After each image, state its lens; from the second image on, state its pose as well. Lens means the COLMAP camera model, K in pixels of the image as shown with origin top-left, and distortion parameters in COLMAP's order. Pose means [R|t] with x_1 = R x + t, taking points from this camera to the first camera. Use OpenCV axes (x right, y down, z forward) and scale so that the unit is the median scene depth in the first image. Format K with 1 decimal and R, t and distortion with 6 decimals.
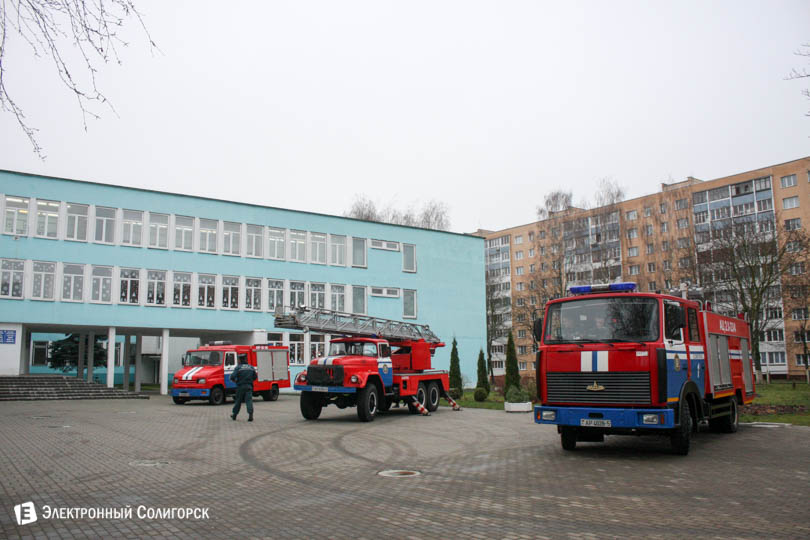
lens RADIAL K [[690.9, 0, 398.8], [0, 690.9, 265.0], [0, 0, 1]] dist [-0.115209, 0.032807]
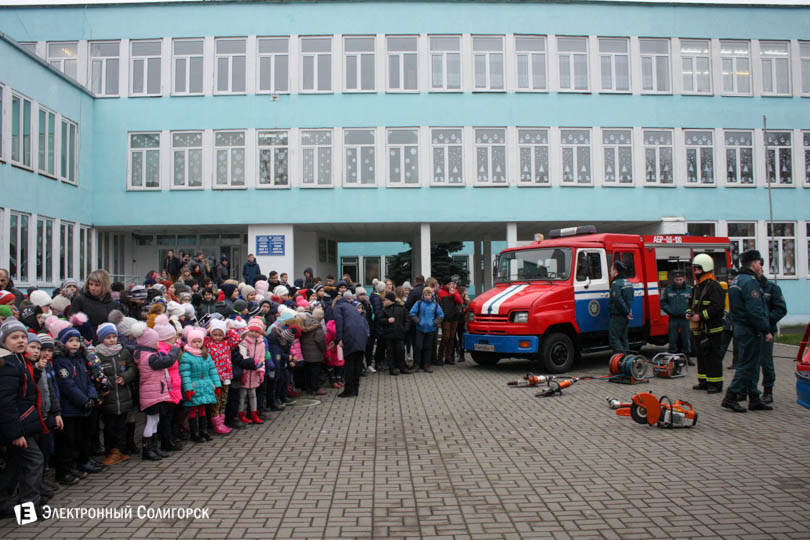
lens RADIAL K [[690.9, 0, 405.8], [0, 690.9, 273.6], [0, 0, 1]] dist [-0.115209, 0.032807]
pose [[0.828740, -0.013622, -0.559468, -0.081335], [0.087374, 0.990594, 0.105307, 0.069418], [0.552771, -0.136155, 0.822135, 0.462575]]
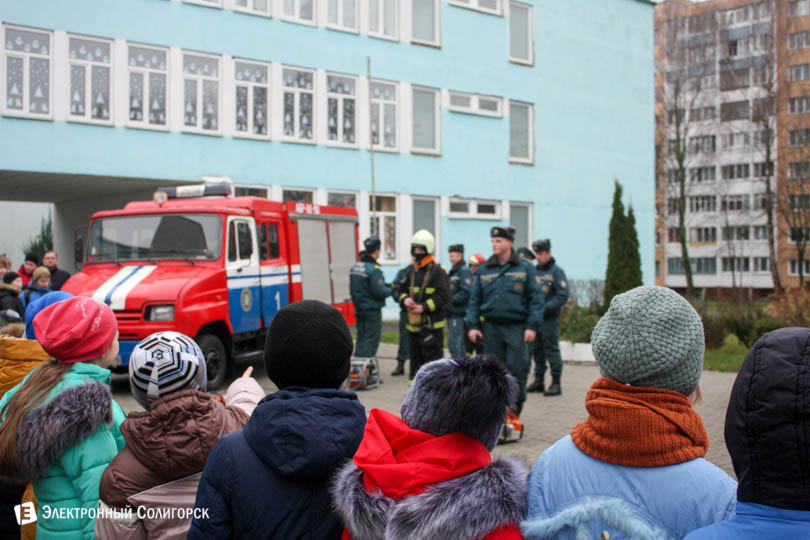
lens RADIAL K [[1057.6, 0, 408.1], [0, 1057.6, 273.2], [0, 0, 1]] dist [-0.142044, 0.000000]
pose [[0.993371, 0.008091, 0.114668, -0.181091], [-0.025230, 0.988543, 0.148814, 0.060443], [-0.112150, -0.150721, 0.982194, 0.397747]]
